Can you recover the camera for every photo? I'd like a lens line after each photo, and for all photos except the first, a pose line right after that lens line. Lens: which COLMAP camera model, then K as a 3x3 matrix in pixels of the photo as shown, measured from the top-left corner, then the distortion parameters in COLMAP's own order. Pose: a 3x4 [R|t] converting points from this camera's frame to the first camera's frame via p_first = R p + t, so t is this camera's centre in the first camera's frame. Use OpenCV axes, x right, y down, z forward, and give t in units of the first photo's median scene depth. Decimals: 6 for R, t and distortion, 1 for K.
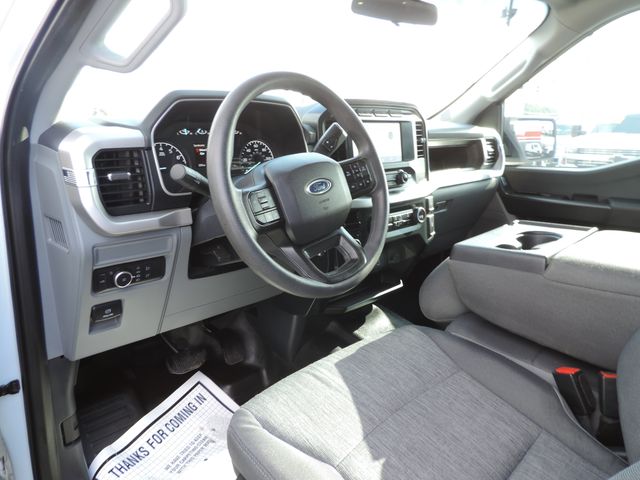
lens RADIAL K [[438.5, 0, 320.0], [0, 438.5, 240.0], [0, 0, 1]] dist [-0.028050, -0.000543]
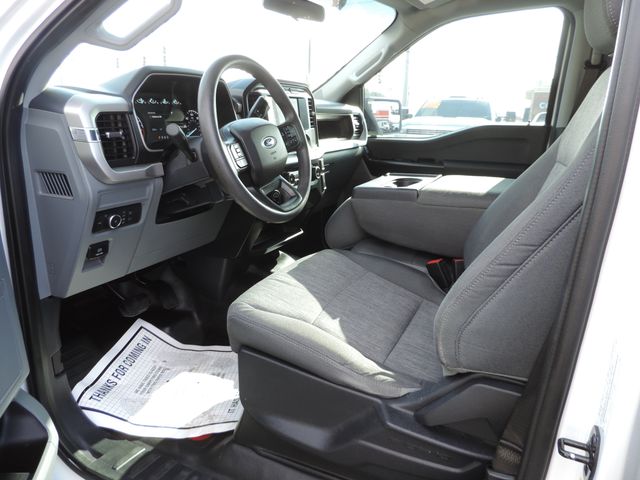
lens RADIAL K [[416.0, 0, 320.0], [0, 416.0, 240.0], [0, 0, 1]] dist [-0.050425, -0.000500]
pose [[0.947643, -0.079091, 0.309382, -0.207370], [0.061211, 0.995867, 0.067095, 0.077754], [-0.313410, -0.044645, 0.948568, -0.209898]]
